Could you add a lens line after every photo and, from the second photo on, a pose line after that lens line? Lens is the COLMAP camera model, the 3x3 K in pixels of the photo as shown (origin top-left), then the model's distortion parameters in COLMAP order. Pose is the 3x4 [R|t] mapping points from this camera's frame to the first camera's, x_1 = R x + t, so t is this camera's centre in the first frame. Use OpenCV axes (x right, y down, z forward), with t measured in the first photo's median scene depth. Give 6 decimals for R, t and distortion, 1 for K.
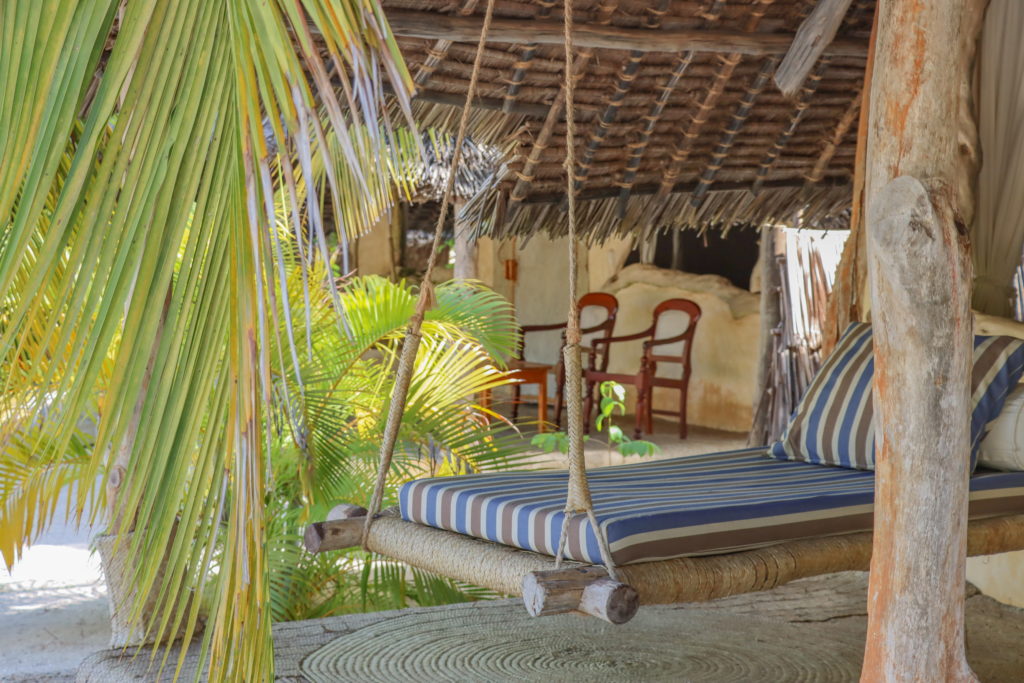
lens RADIAL K [[2276.7, 0, 512.0], [0, 2276.7, 341.5], [0, 0, 1]] dist [0.971683, 0.047998]
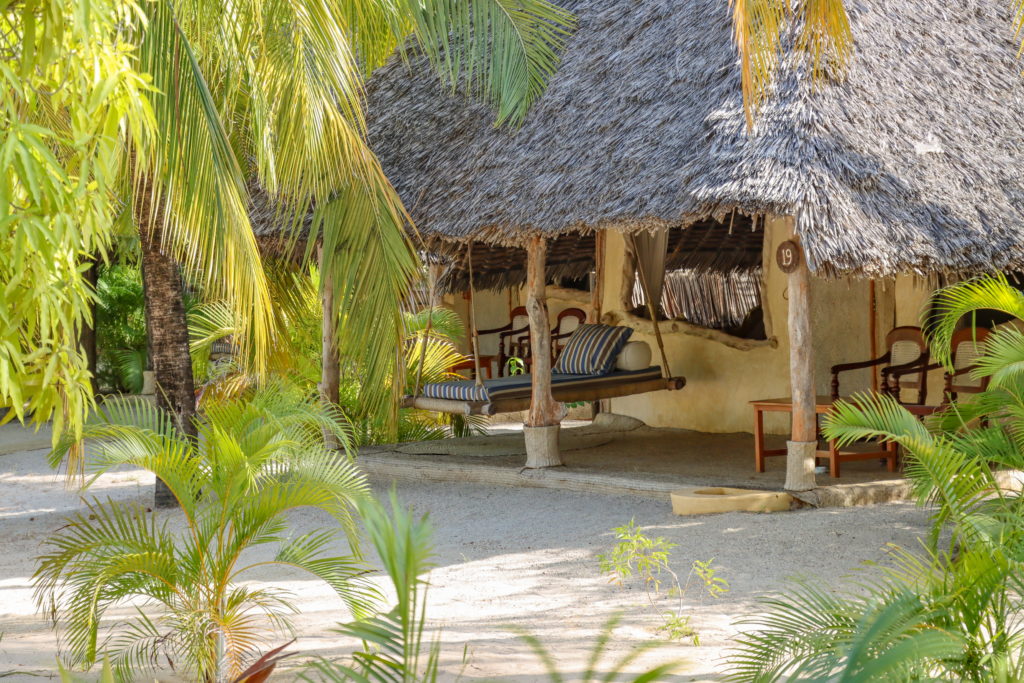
lens RADIAL K [[3686.8, 0, 512.0], [0, 3686.8, 341.5], [0, 0, 1]] dist [1.781726, 0.144800]
pose [[0.998269, -0.058680, 0.003909, 0.036636], [0.058695, 0.998269, -0.003628, 0.019506], [-0.003689, 0.003852, 0.999986, -2.737748]]
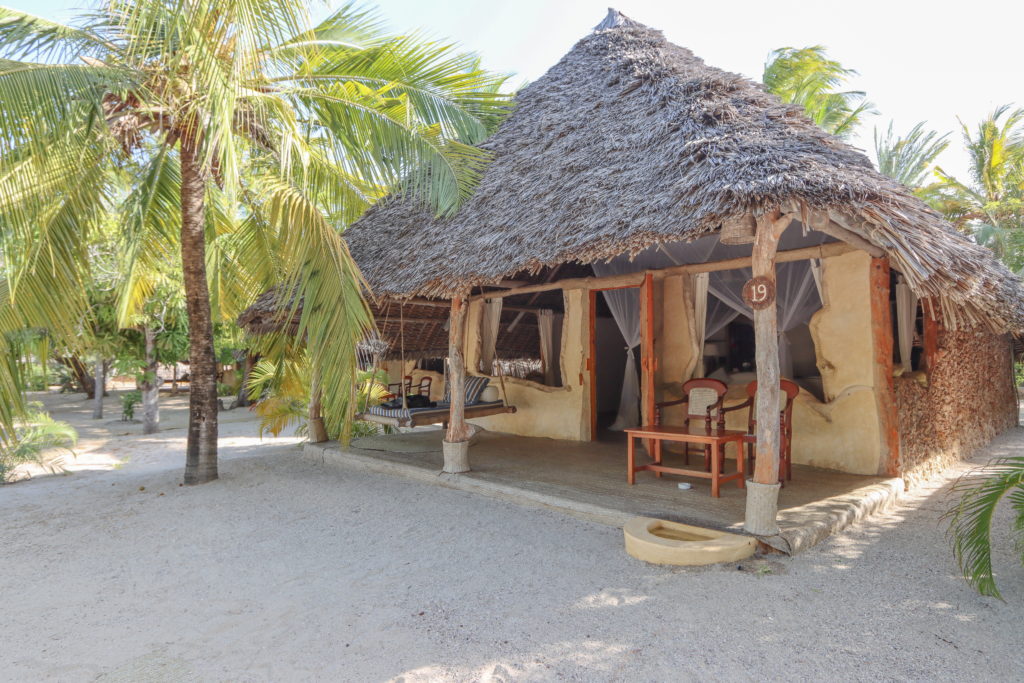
lens RADIAL K [[644.0, 0, 512.5], [0, 644.0, 331.5], [0, 0, 1]] dist [-0.003403, -0.000606]
pose [[0.979935, -0.006954, 0.199195, -0.014914], [0.026326, 0.995151, -0.094770, 0.026551], [-0.197570, 0.098112, 0.975367, -0.348285]]
